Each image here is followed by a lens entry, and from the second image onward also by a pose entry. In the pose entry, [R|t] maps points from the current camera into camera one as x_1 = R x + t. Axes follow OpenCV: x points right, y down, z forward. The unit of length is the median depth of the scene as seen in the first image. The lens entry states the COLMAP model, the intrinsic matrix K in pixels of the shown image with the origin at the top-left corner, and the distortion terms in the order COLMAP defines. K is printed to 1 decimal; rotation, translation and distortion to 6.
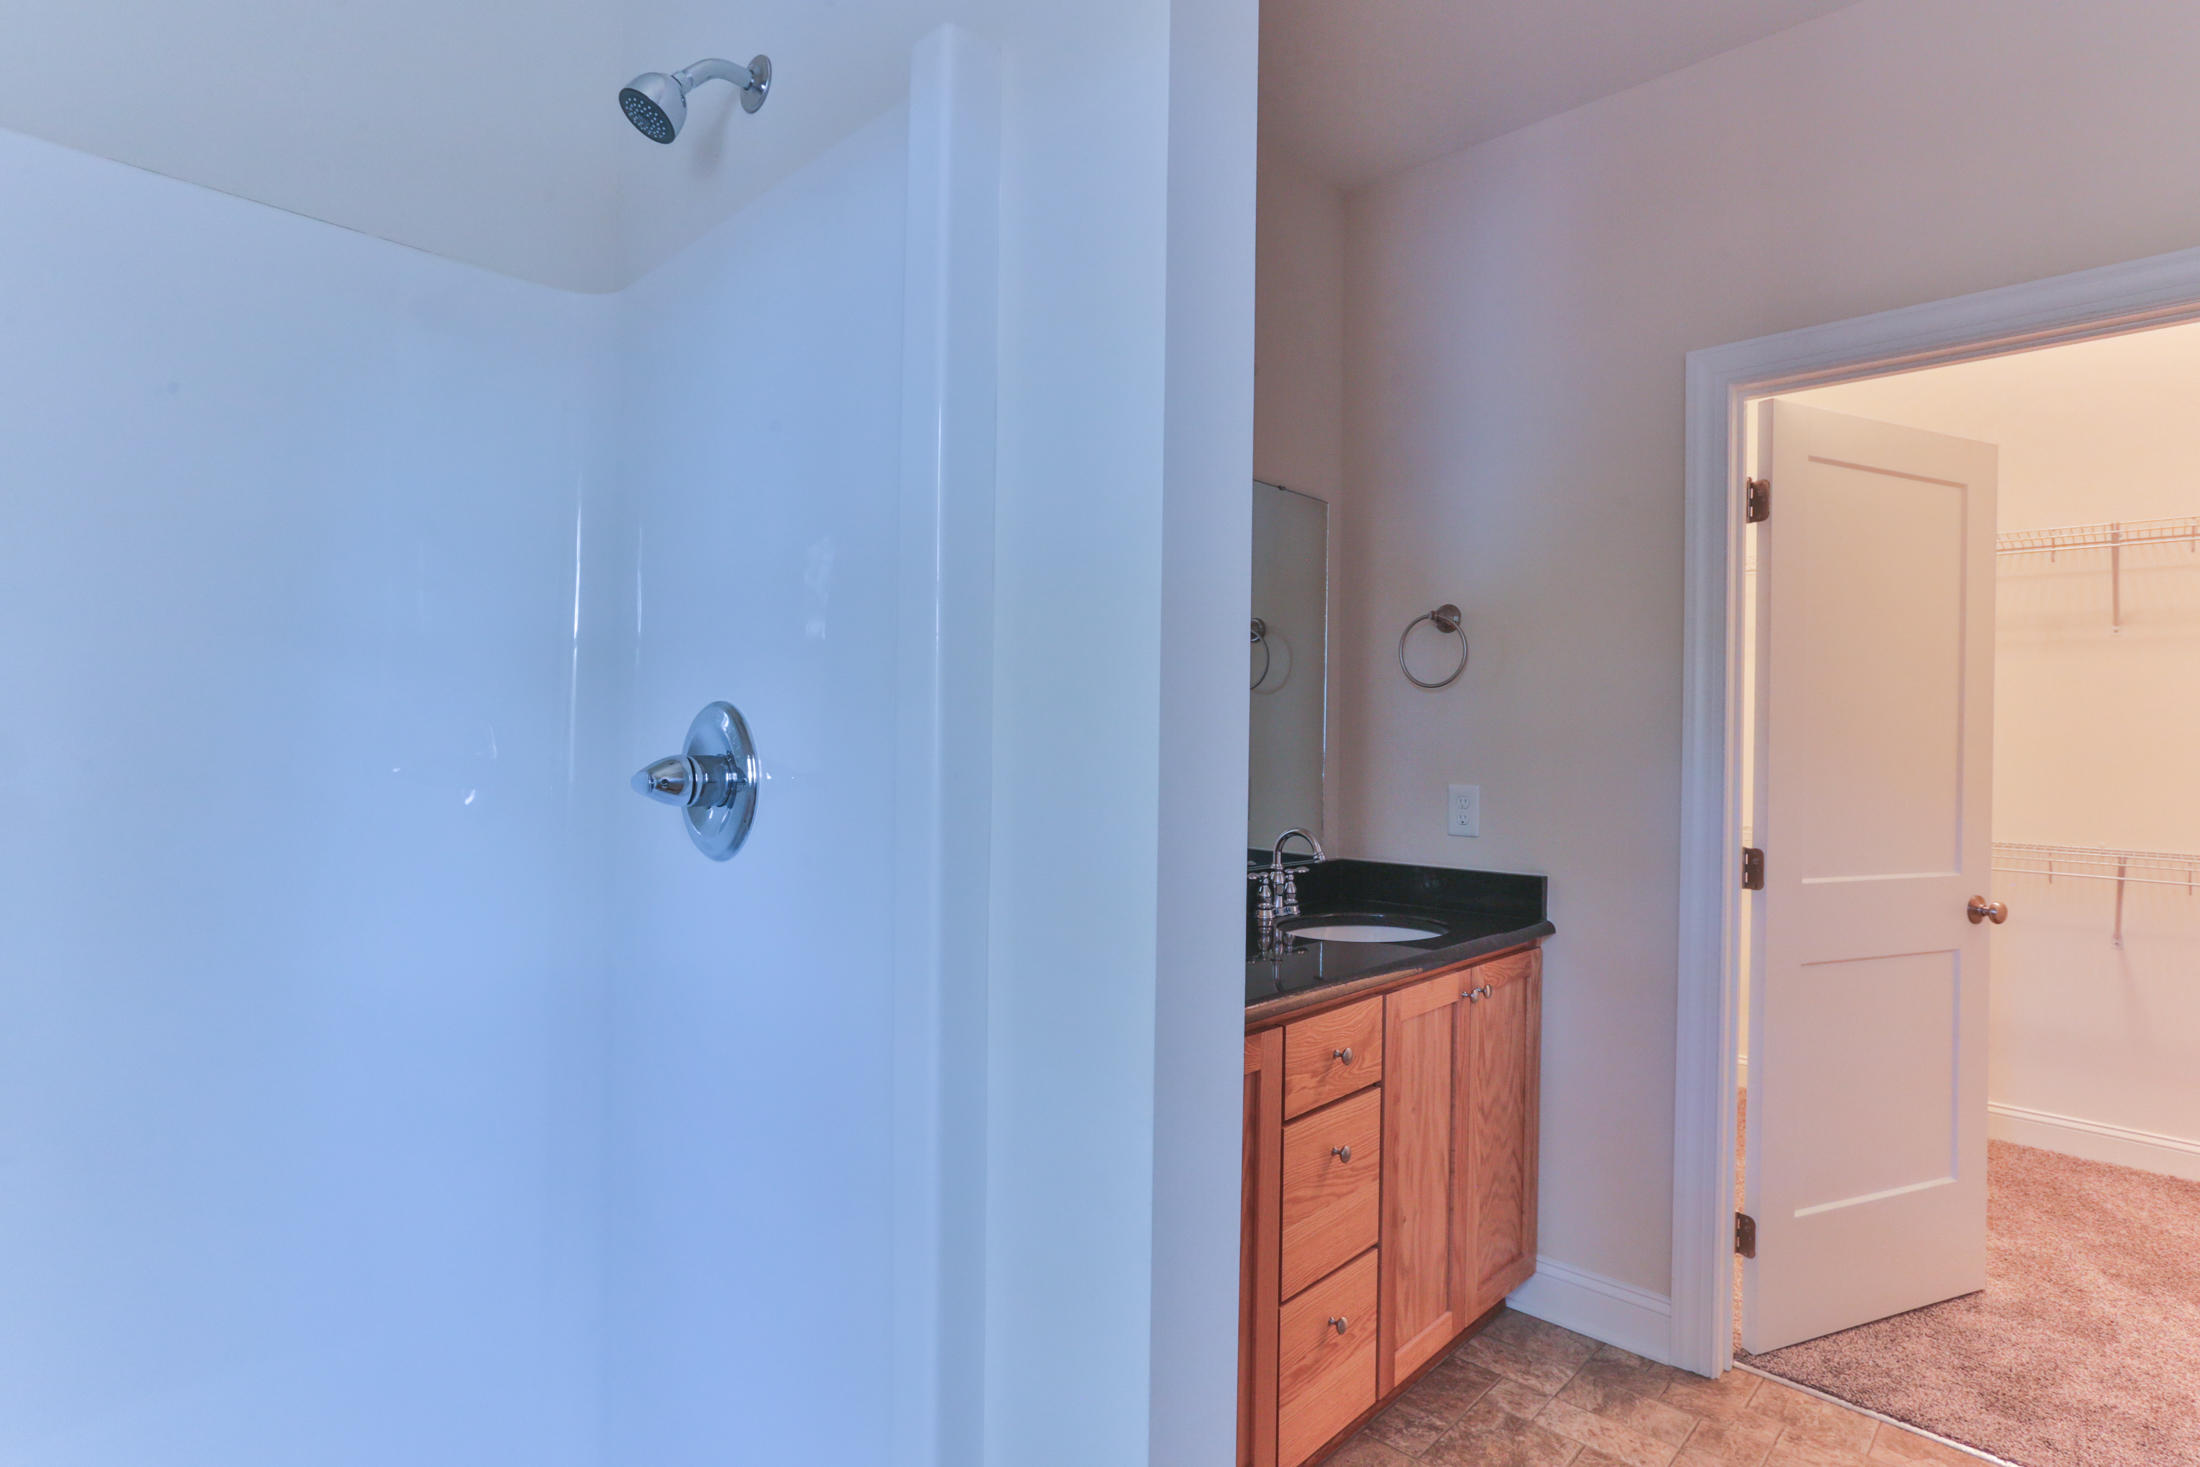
lens RADIAL K [[1132.8, 0, 1095.7], [0, 1132.8, 712.4], [0, 0, 1]] dist [-0.043053, 0.029729]
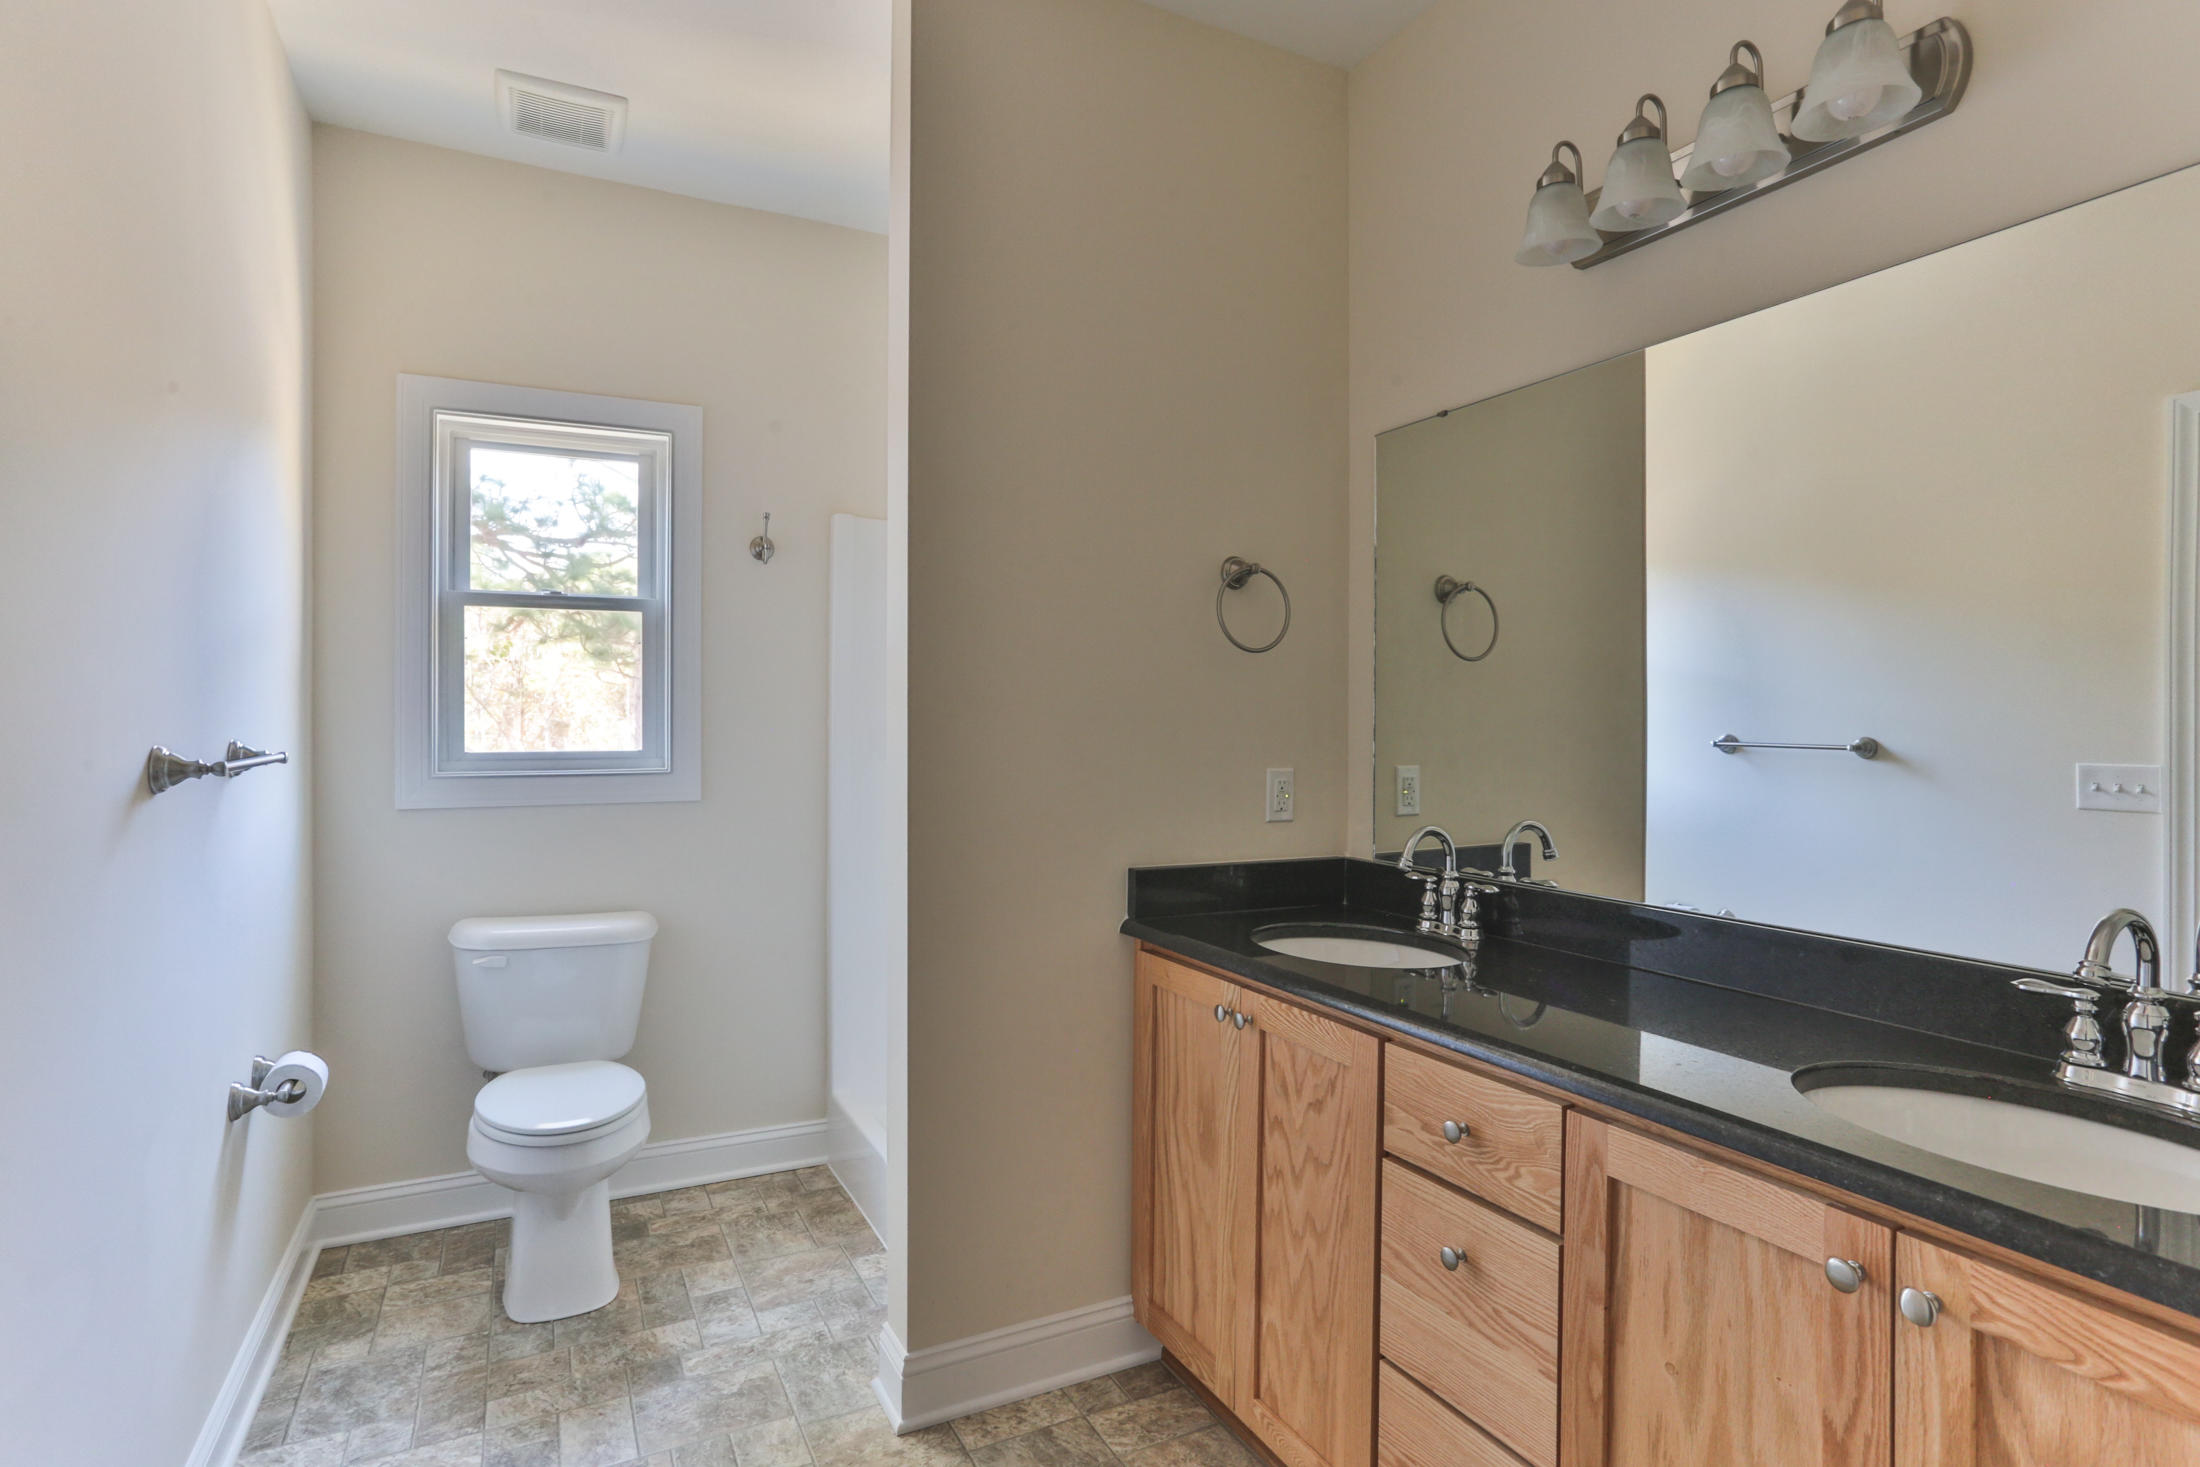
lens RADIAL K [[1132.8, 0, 1100.2], [0, 1132.8, 743.0], [0, 0, 1]] dist [-0.043053, 0.029729]
pose [[-0.346073, -0.032134, -0.937657, 1.035243], [-0.013398, 0.999481, -0.029307, 0.066143], [0.938112, 0.002420, -0.346324, 1.039814]]
